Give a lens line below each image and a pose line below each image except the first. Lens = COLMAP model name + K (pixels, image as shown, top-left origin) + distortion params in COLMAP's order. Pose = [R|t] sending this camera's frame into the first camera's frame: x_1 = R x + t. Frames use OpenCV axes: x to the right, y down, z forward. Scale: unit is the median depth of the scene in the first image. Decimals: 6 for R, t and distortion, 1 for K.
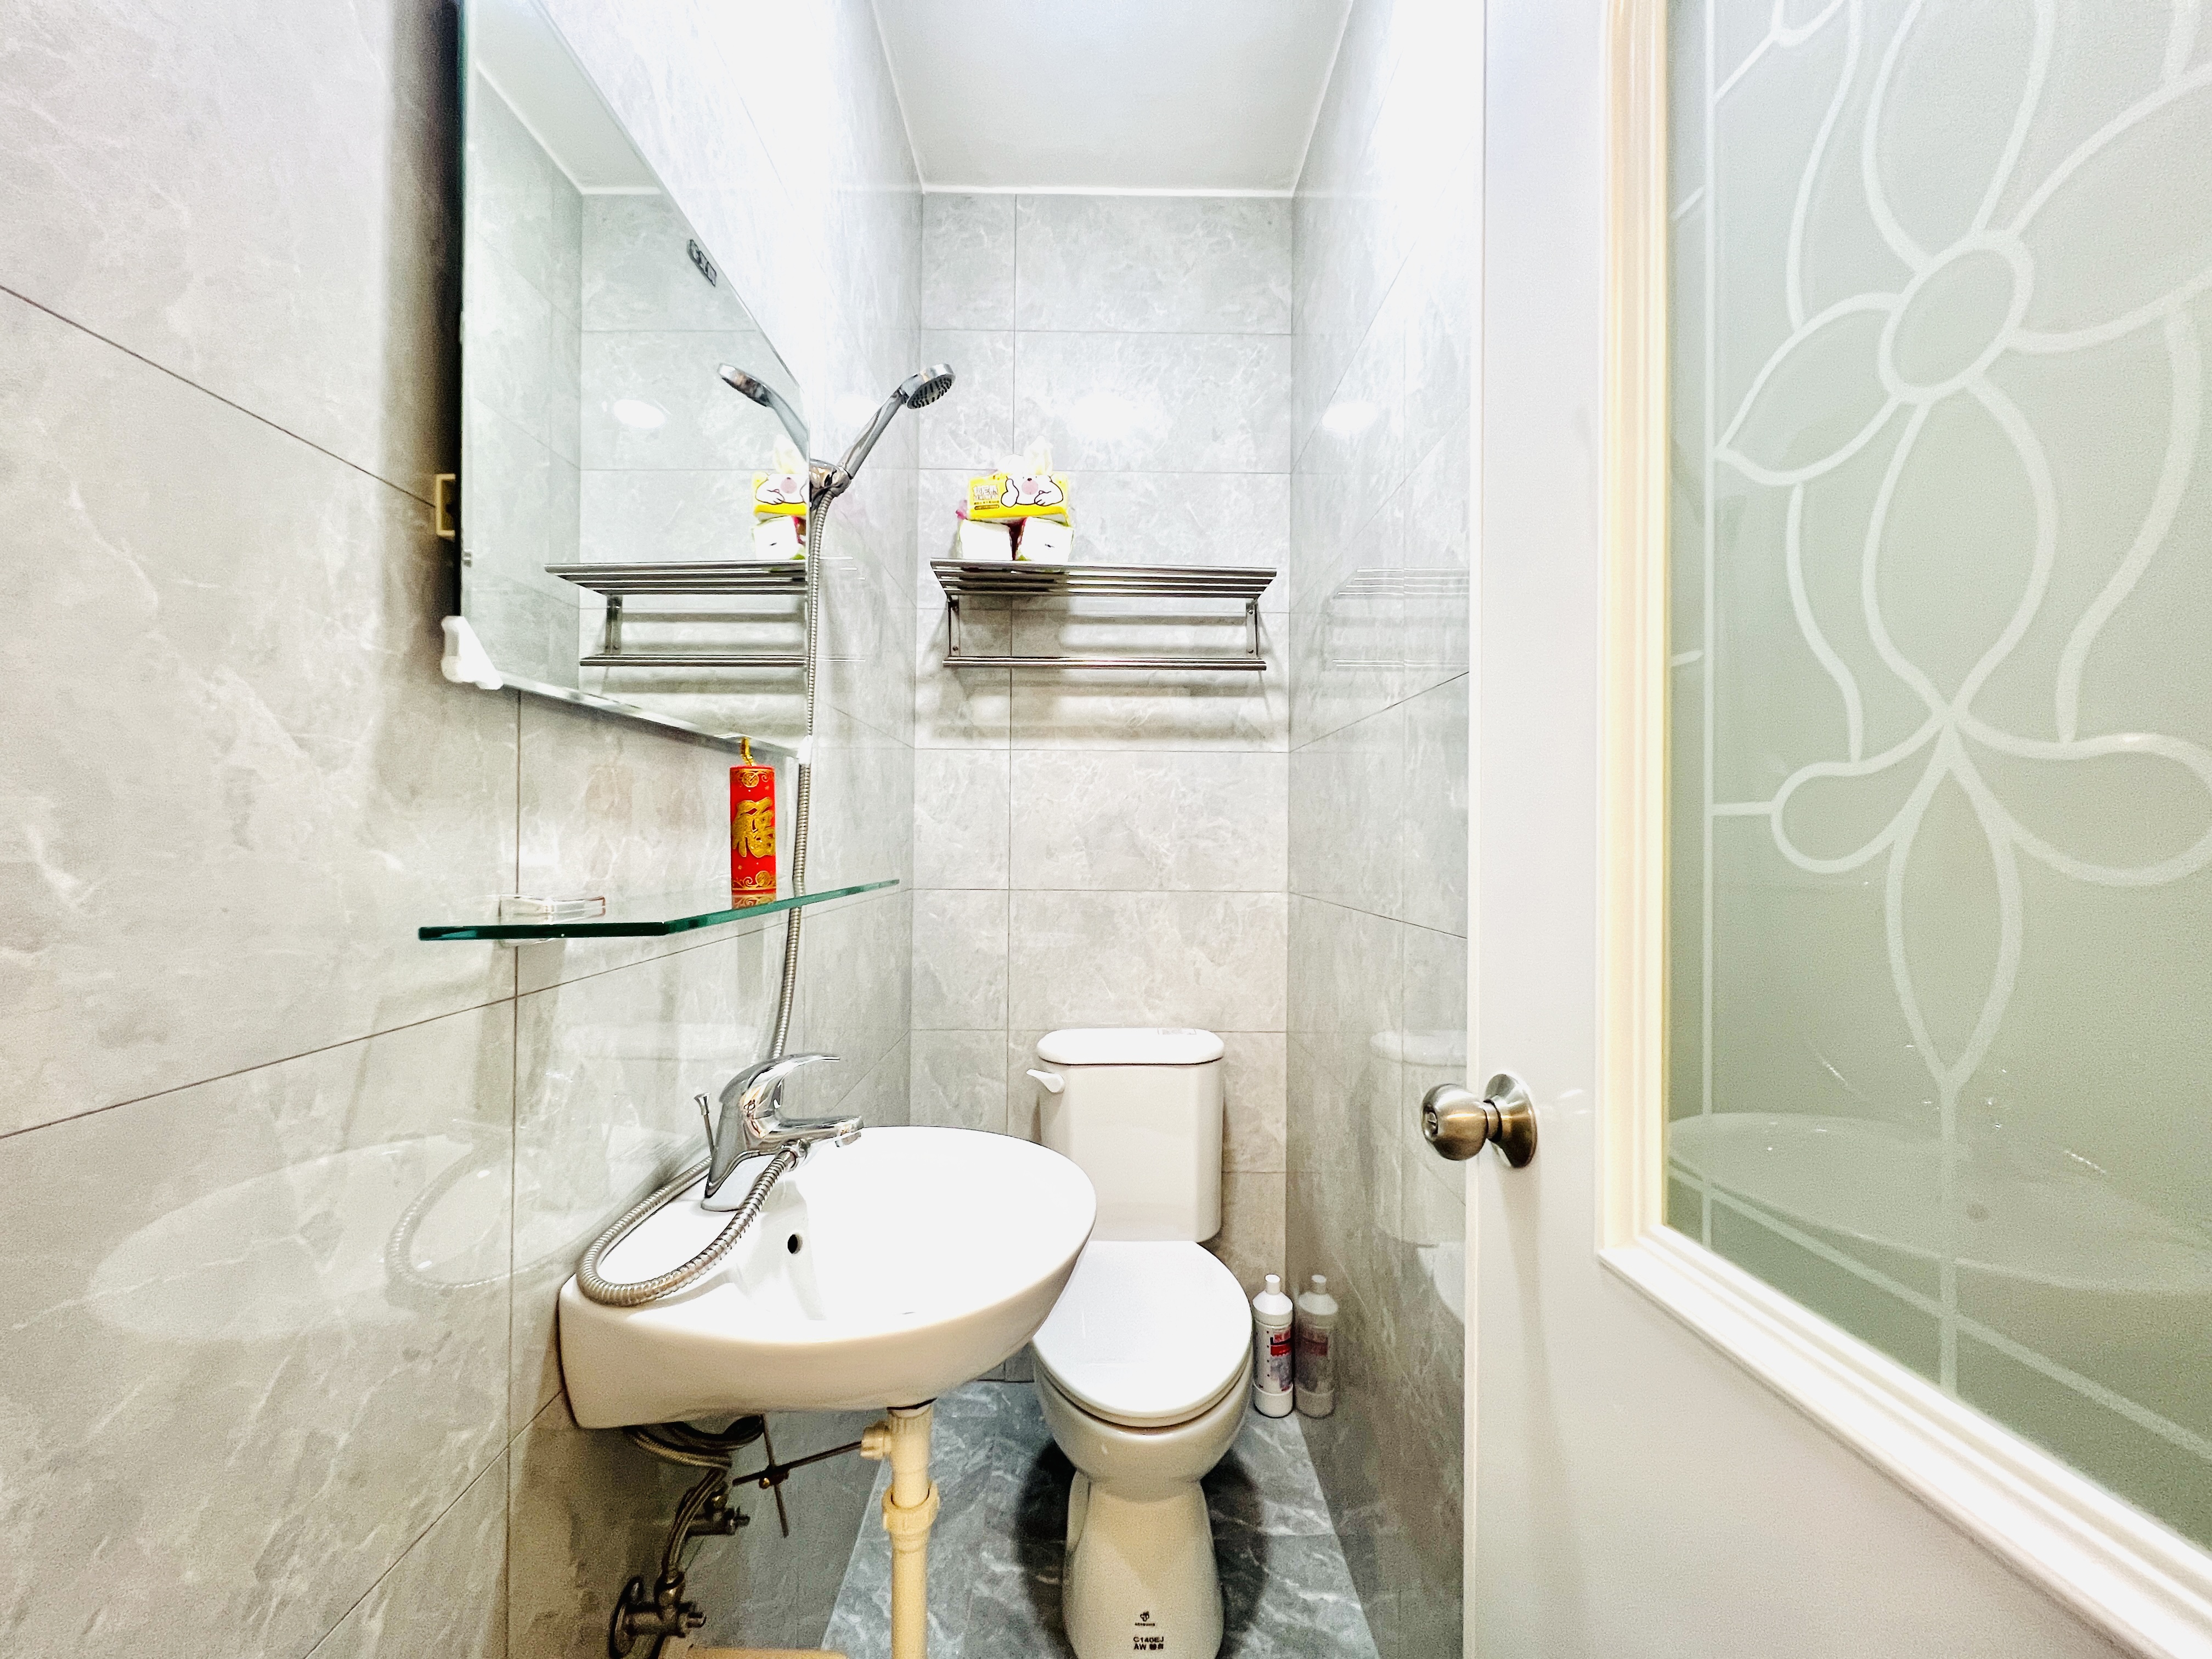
lens RADIAL K [[900.3, 0, 1105.8], [0, 900.3, 839.9], [0, 0, 1]] dist [-0.002626, 0.000088]
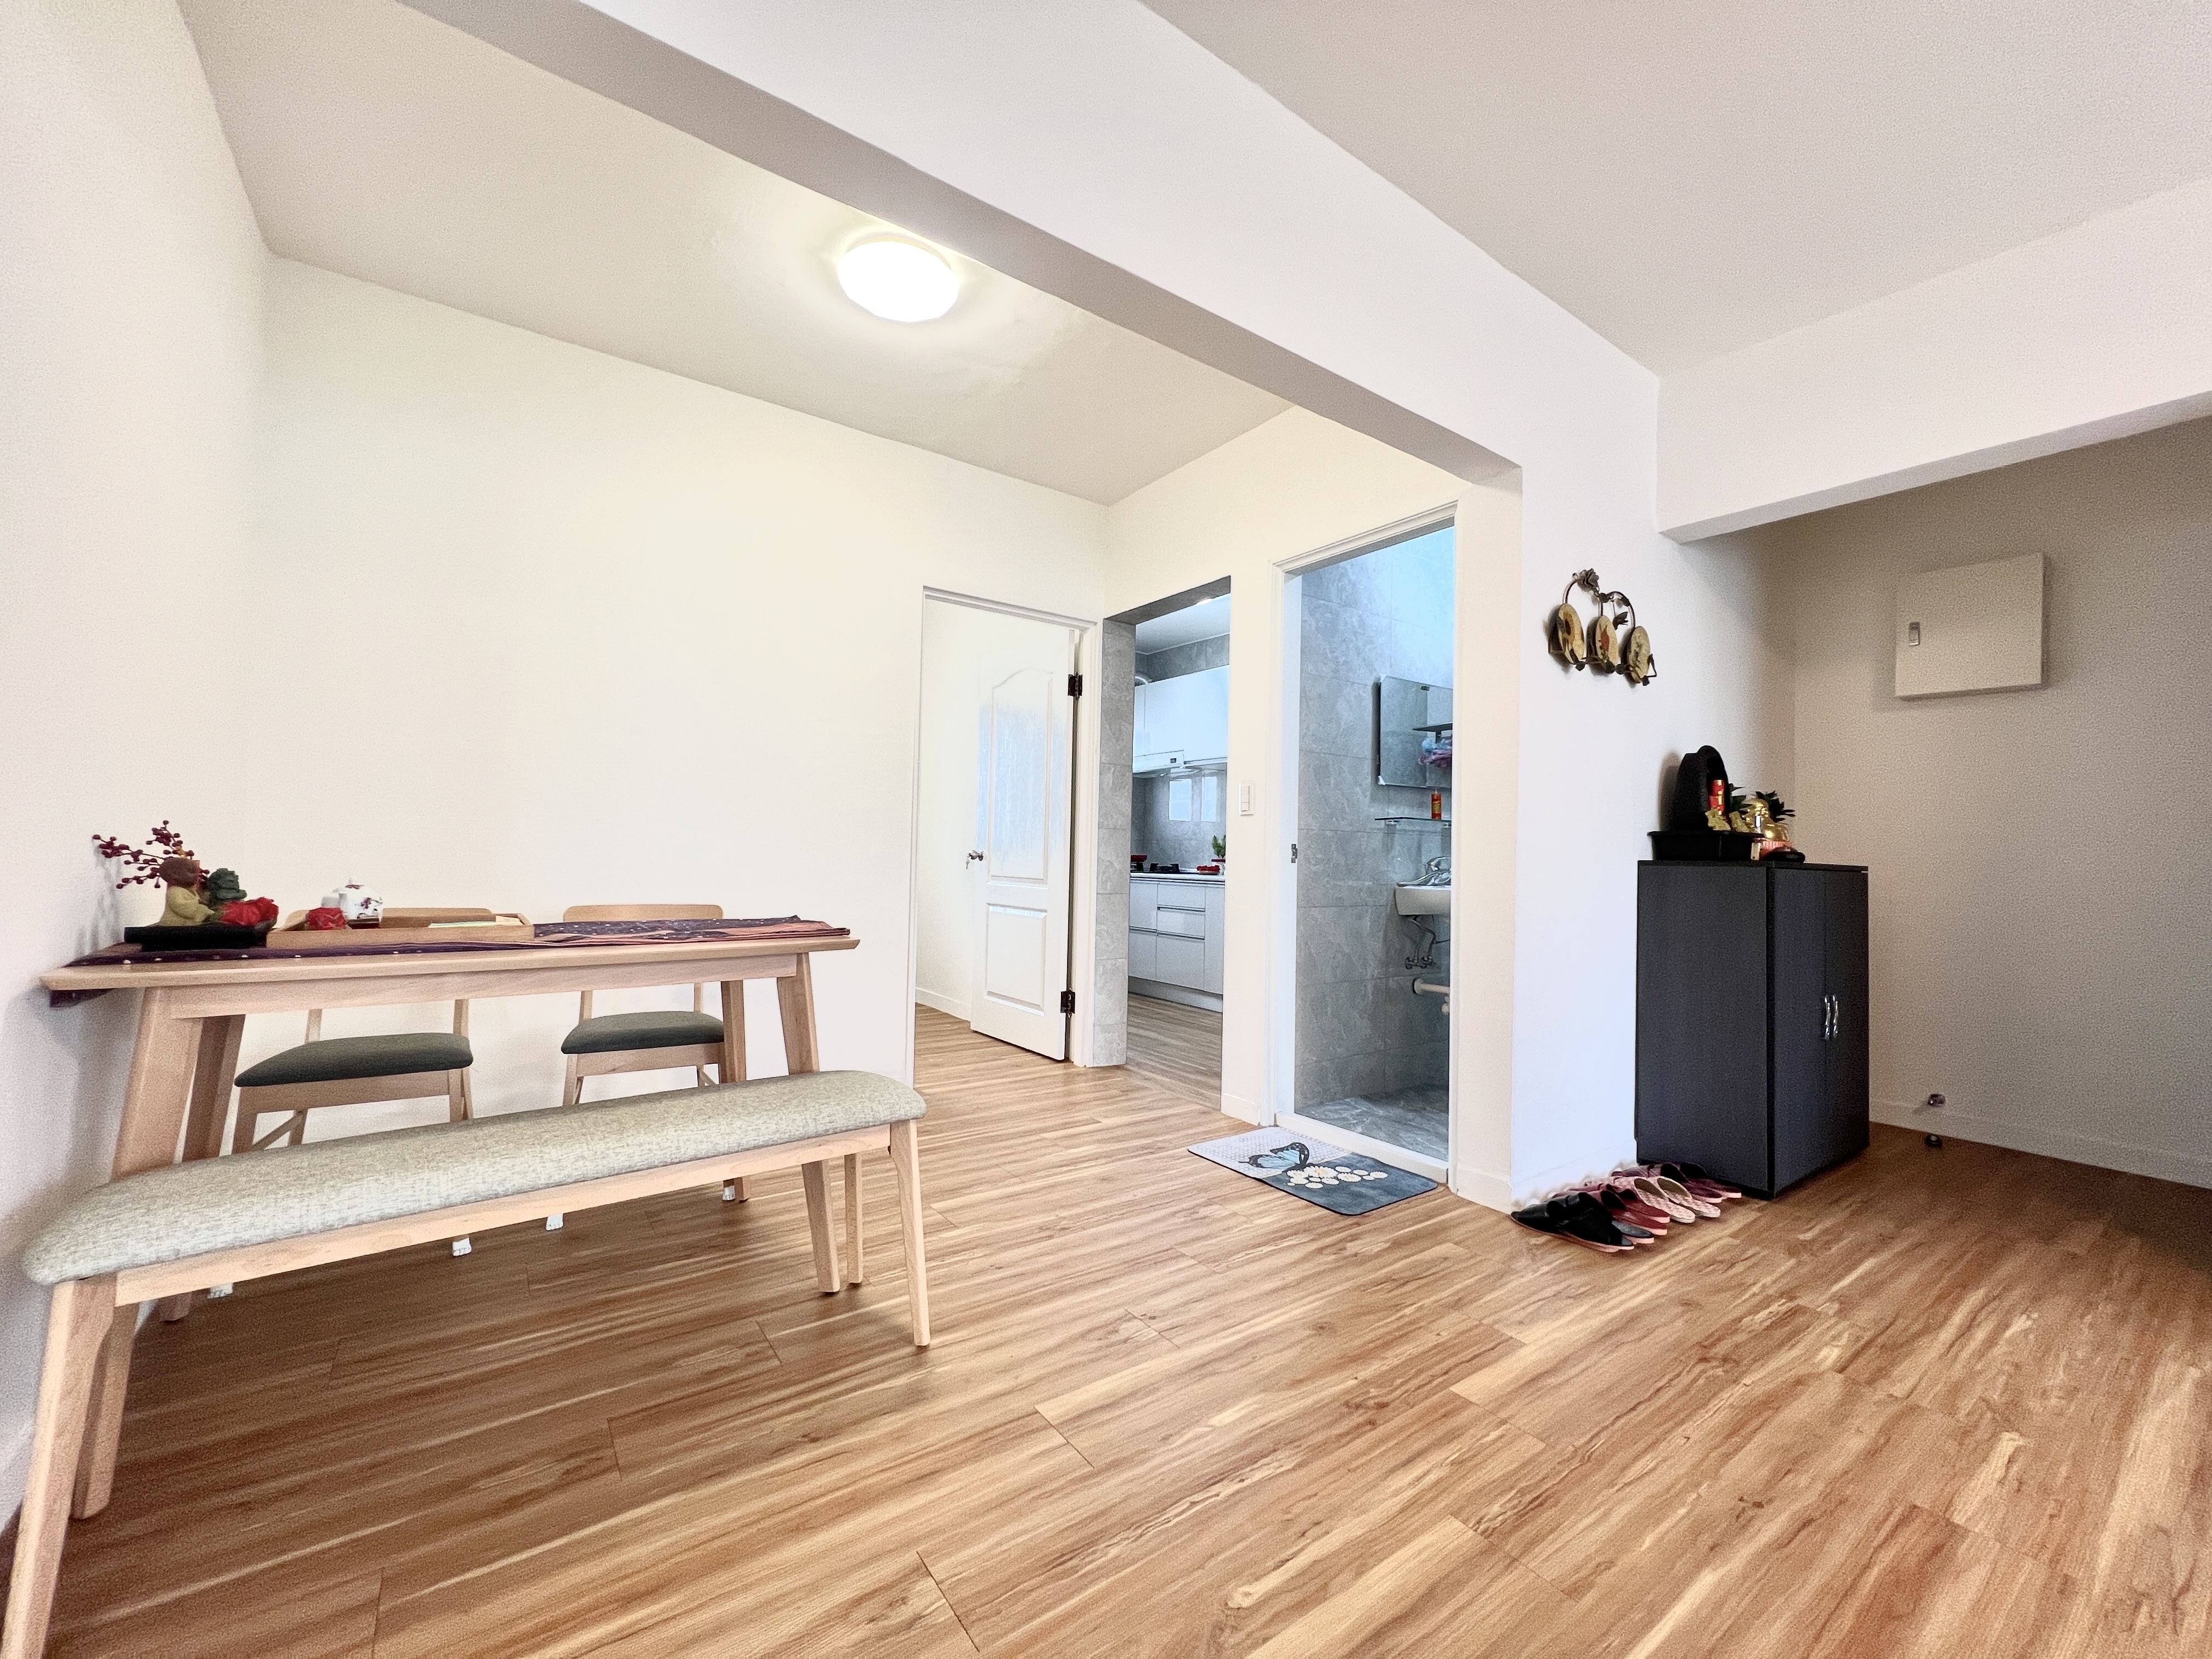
lens RADIAL K [[900.3, 0, 1098.6], [0, 900.3, 824.9], [0, 0, 1]] dist [-0.002626, 0.000088]
pose [[0.570131, -0.019150, -0.821330, 3.474241], [0.002317, 0.999762, -0.021702, 0.249134], [0.821550, 0.010470, 0.570040, -4.393670]]
